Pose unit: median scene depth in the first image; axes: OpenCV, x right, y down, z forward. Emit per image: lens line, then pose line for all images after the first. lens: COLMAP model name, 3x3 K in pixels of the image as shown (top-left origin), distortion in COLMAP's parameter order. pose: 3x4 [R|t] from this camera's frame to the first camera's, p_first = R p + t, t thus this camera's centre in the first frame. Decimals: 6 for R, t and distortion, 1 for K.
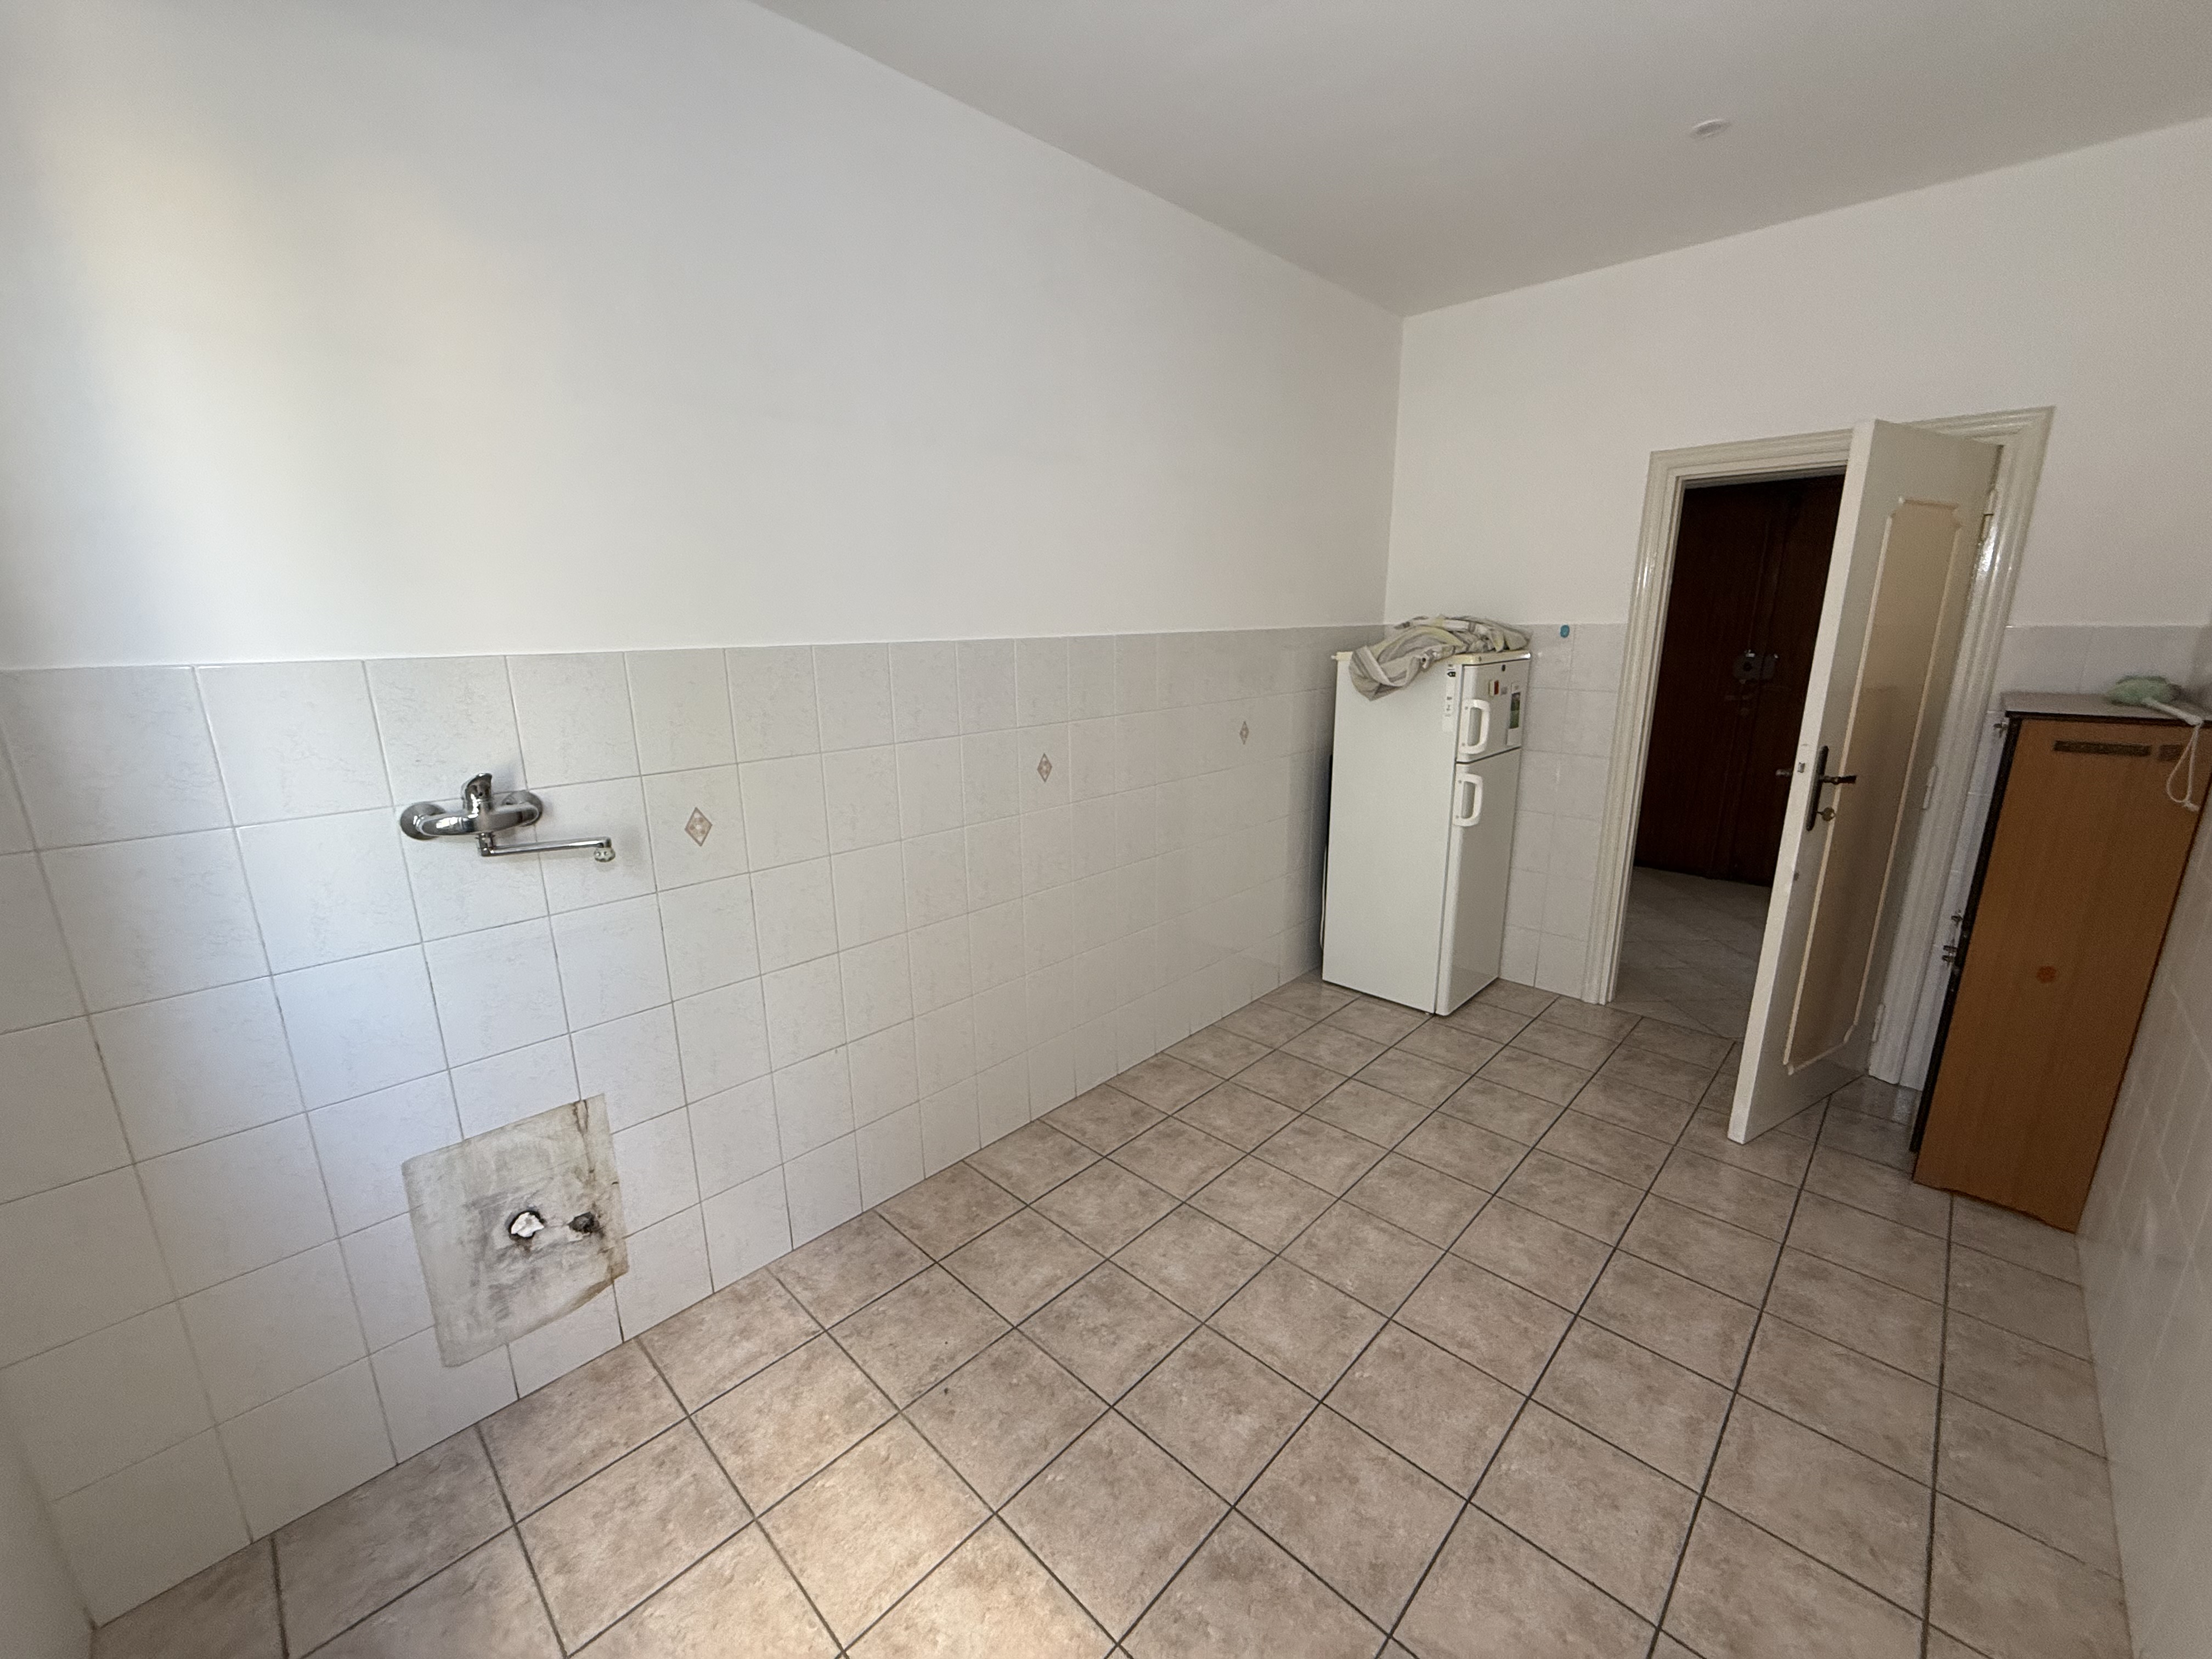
lens RADIAL K [[879.4, 0, 1105.1], [0, 879.4, 832.9], [0, 0, 1]] dist [-0.001134, -0.000321]
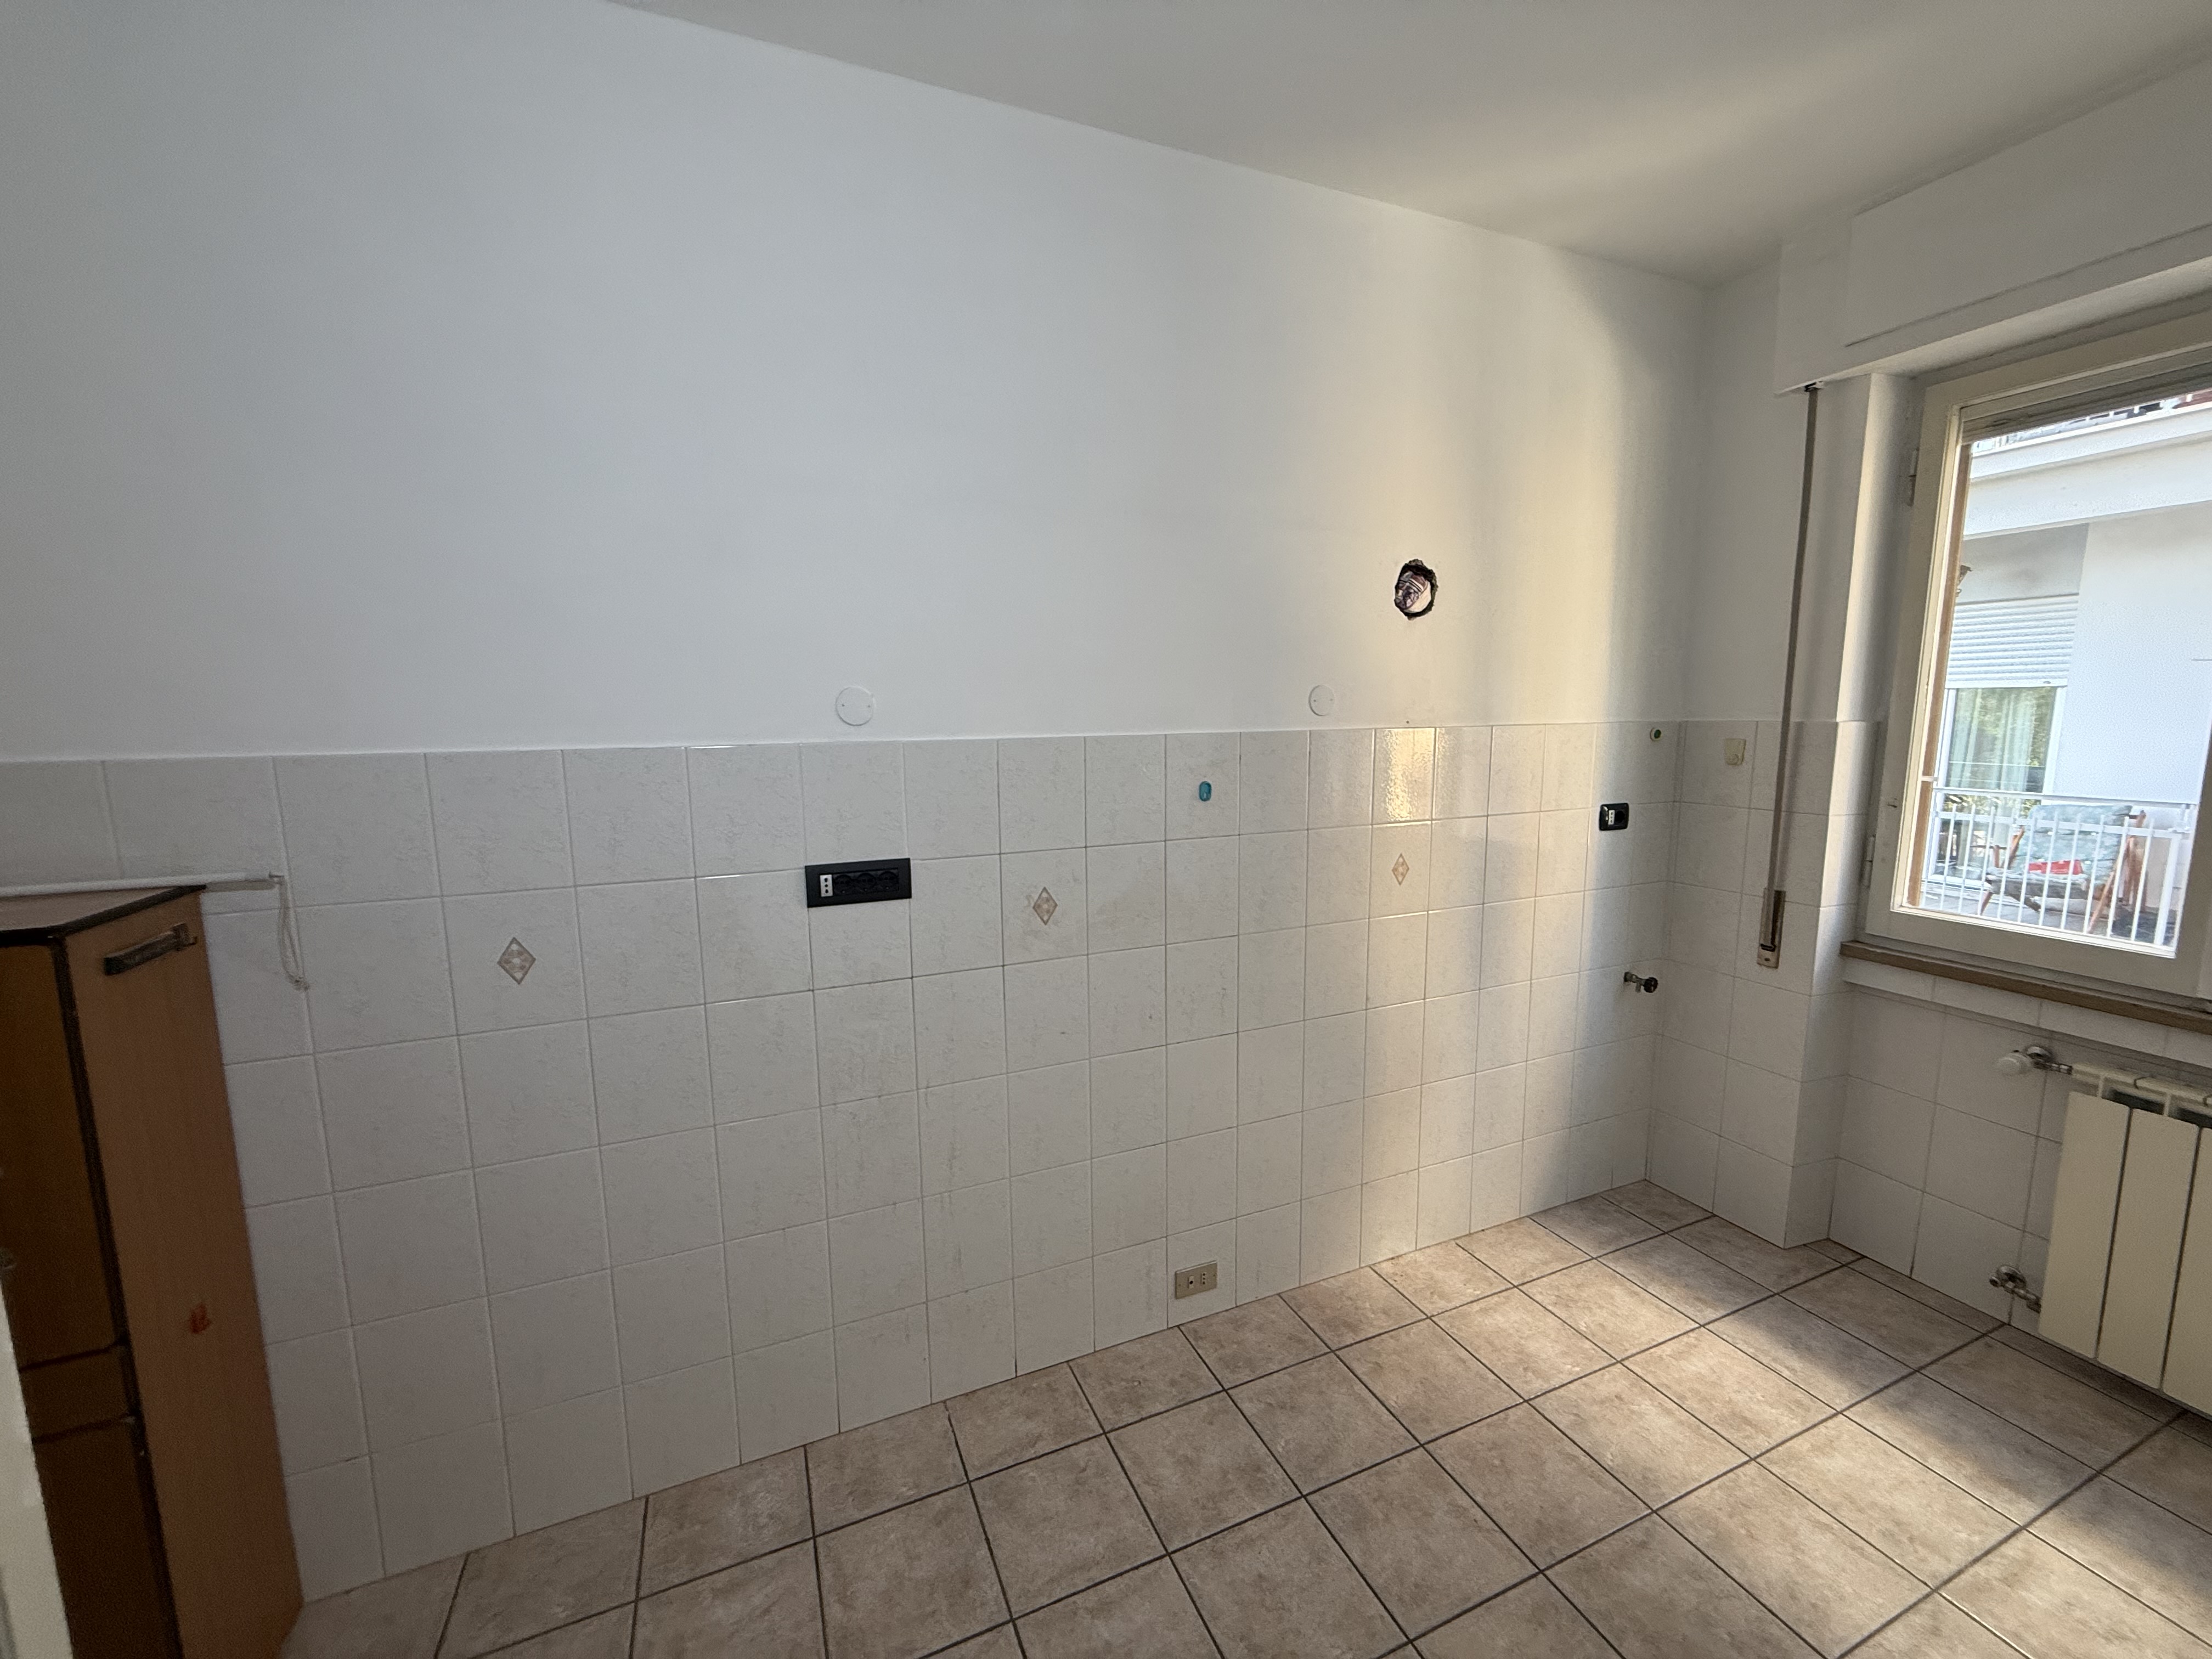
lens RADIAL K [[879.4, 0, 1105.1], [0, 879.4, 832.9], [0, 0, 1]] dist [-0.001134, -0.000321]
pose [[-0.921587, -0.028679, 0.387111, 0.397229], [0.116661, 0.930700, 0.346681, -0.415686], [-0.370227, 0.364658, -0.854375, 1.690114]]
